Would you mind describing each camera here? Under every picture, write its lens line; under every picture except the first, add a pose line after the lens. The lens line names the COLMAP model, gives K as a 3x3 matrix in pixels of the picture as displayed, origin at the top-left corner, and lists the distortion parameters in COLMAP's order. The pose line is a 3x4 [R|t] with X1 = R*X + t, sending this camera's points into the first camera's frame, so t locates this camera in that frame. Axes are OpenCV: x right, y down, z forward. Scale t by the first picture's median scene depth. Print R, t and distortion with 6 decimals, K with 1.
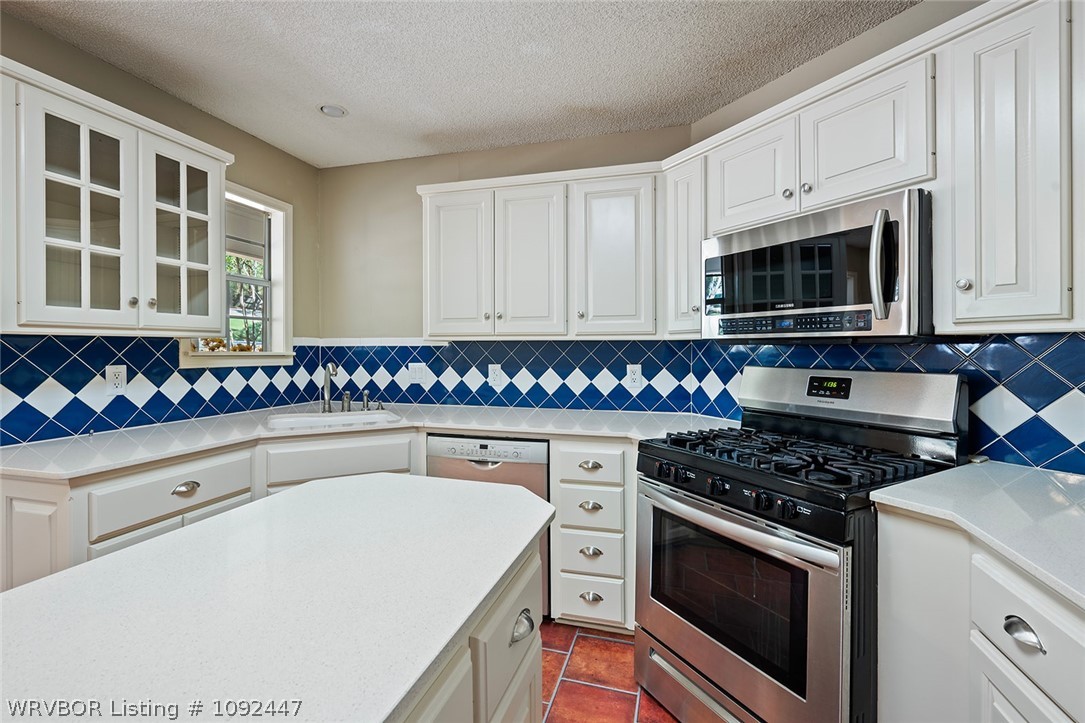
lens RADIAL K [[491.6, 0, 540.8], [0, 491.6, 349.6], [0, 0, 1]] dist [-0.002463, -0.000397]
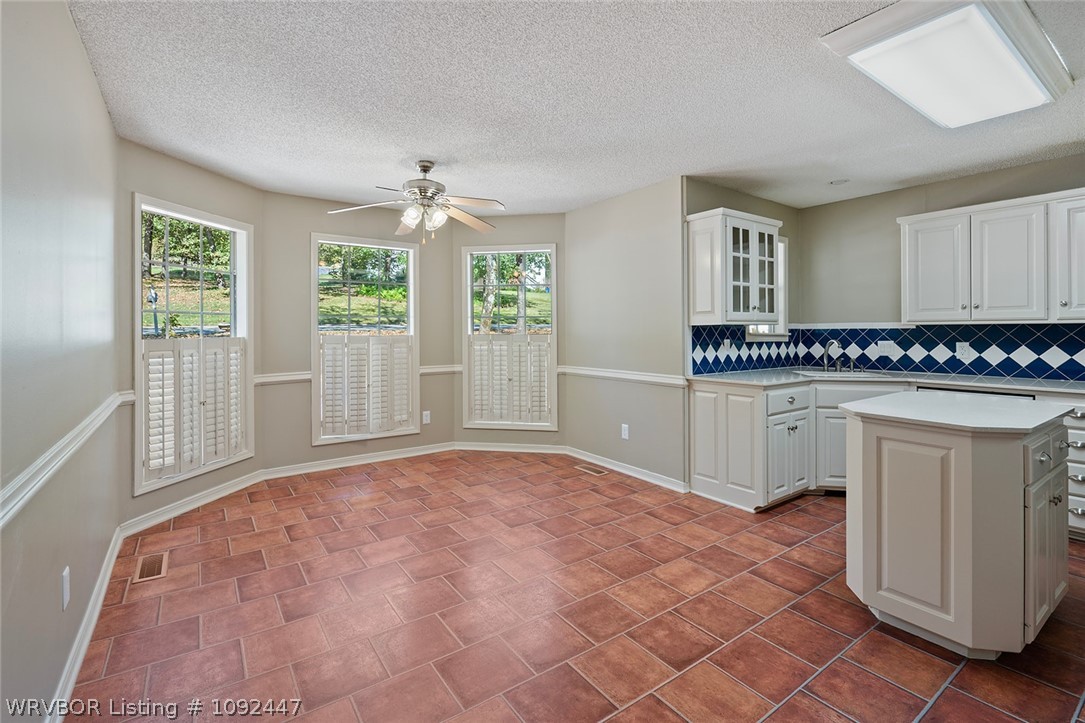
lens RADIAL K [[491.6, 0, 549.9], [0, 491.6, 328.7], [0, 0, 1]] dist [-0.002463, -0.000397]
pose [[0.781066, -0.004594, -0.624432, -0.188075], [0.001242, 0.999982, -0.005805, 0.000189], [0.624448, 0.003758, 0.781058, -0.957686]]
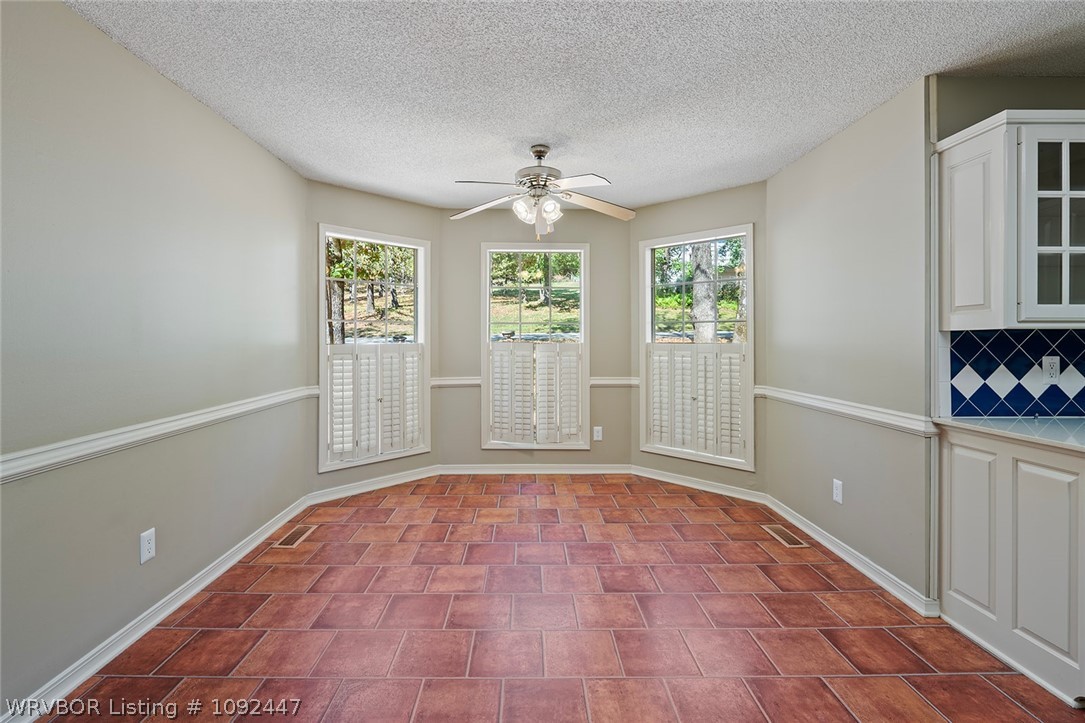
lens RADIAL K [[491.6, 0, 522.6], [0, 491.6, 338.8], [0, 0, 1]] dist [-0.002463, -0.000397]
pose [[0.275306, 0.002006, -0.961355, -0.156523], [-0.004822, 0.999988, 0.000706, -0.000874], [0.961345, 0.004441, 0.275312, -0.387792]]
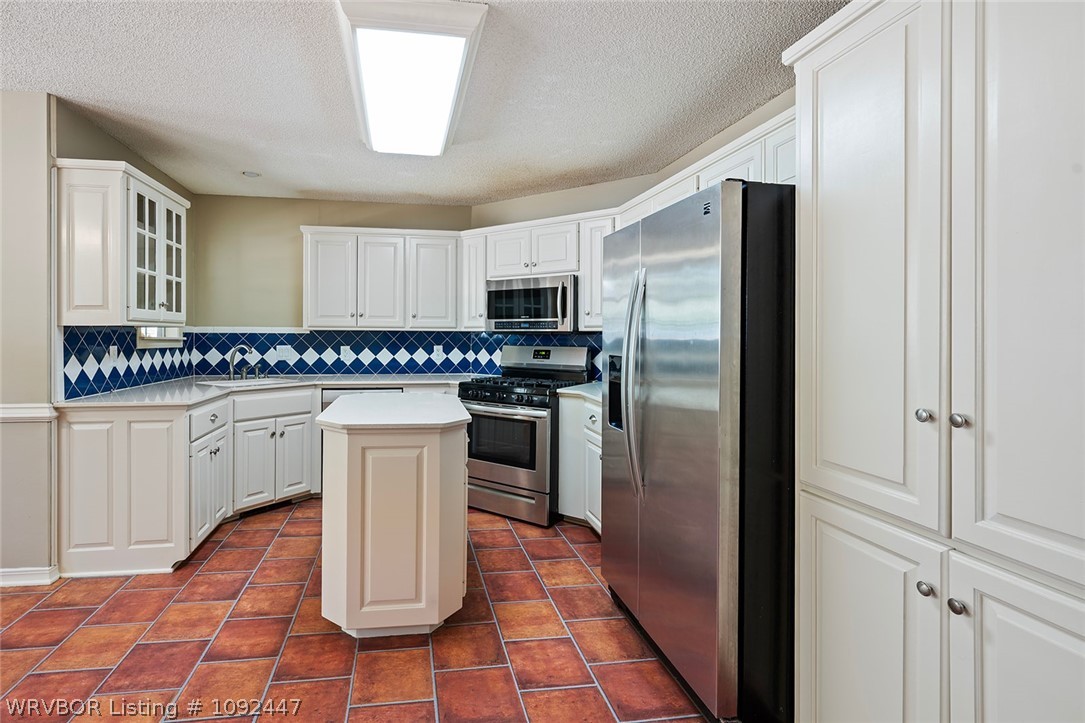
lens RADIAL K [[491.6, 0, 471.6], [0, 491.6, 338.7], [0, 0, 1]] dist [-0.002463, -0.000397]
pose [[0.917227, 0.002915, 0.398354, -0.467119], [-0.004563, 0.999985, 0.003189, 0.001488], [-0.398339, -0.004743, 0.917226, -0.721555]]
